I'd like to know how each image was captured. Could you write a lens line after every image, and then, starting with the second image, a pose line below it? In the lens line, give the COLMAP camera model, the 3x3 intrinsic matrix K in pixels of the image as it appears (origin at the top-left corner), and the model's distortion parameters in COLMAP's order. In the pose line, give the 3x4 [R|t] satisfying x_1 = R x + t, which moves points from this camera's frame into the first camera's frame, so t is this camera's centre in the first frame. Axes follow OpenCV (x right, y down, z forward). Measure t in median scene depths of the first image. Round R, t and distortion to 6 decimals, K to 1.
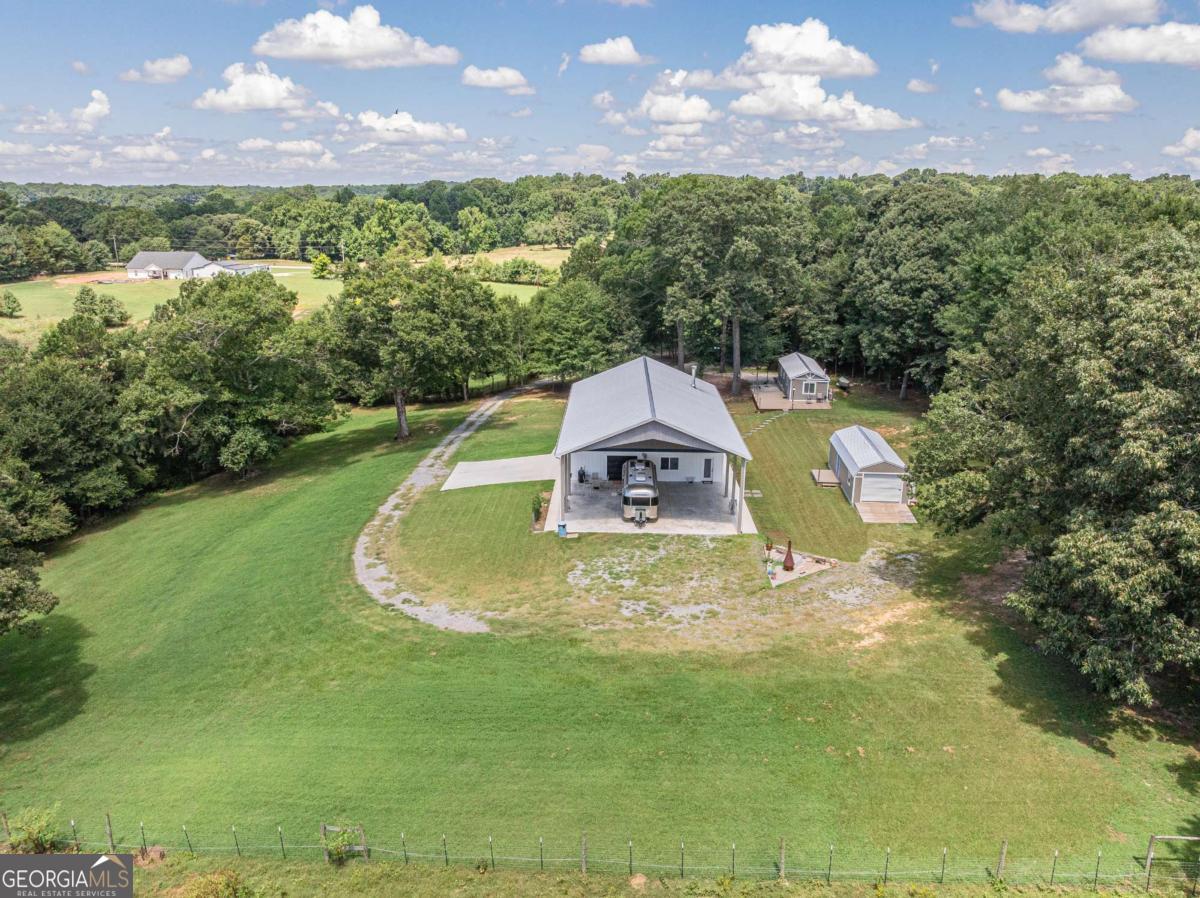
lens RADIAL K [[848.3, 0, 599.3], [0, 848.3, 446.9], [0, 0, 1]] dist [-0.053089, 0.020303]
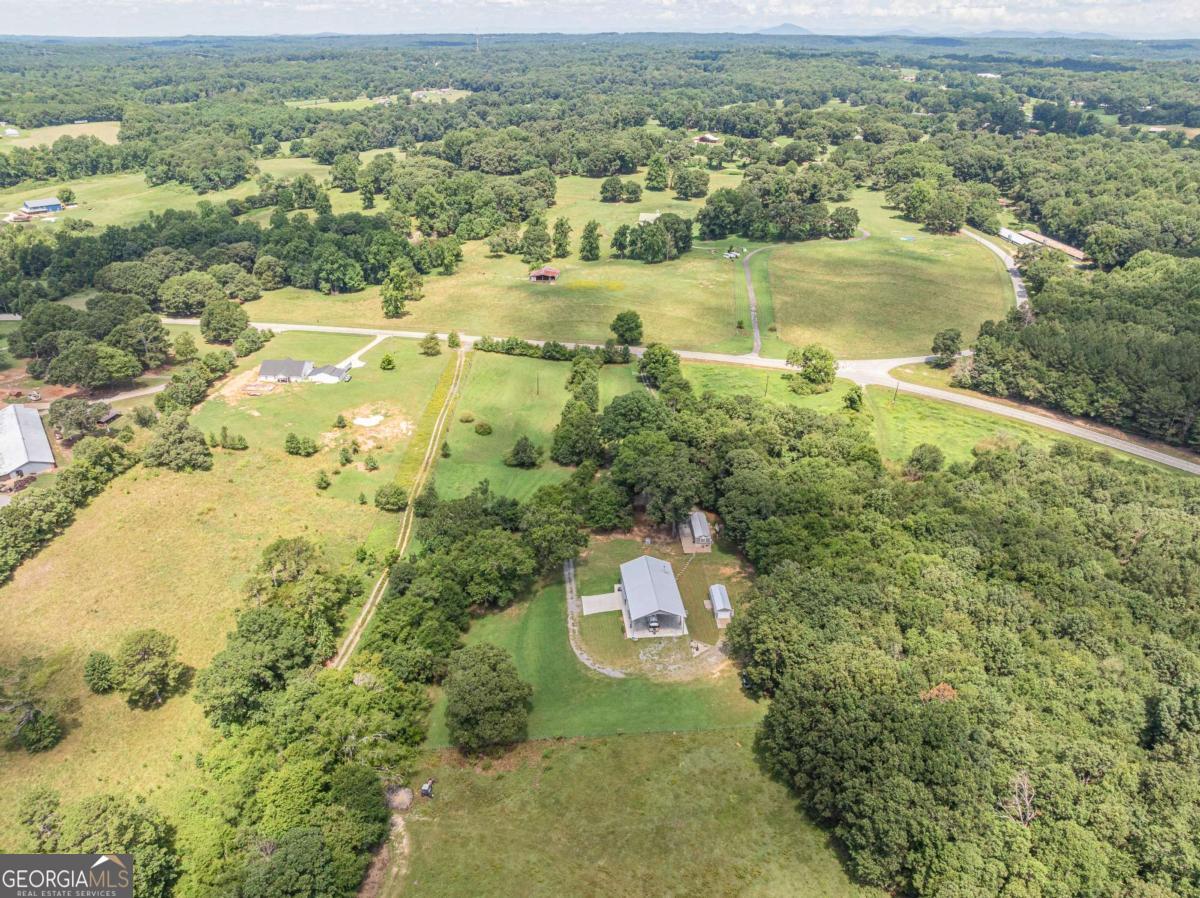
lens RADIAL K [[848.3, 0, 595.6], [0, 848.3, 451.1], [0, 0, 1]] dist [-0.053089, 0.020303]
pose [[0.992822, -0.058984, 0.104049, -0.373582], [0.039237, 0.982418, 0.182525, -0.942979], [-0.112986, -0.177132, 0.977680, -1.632500]]
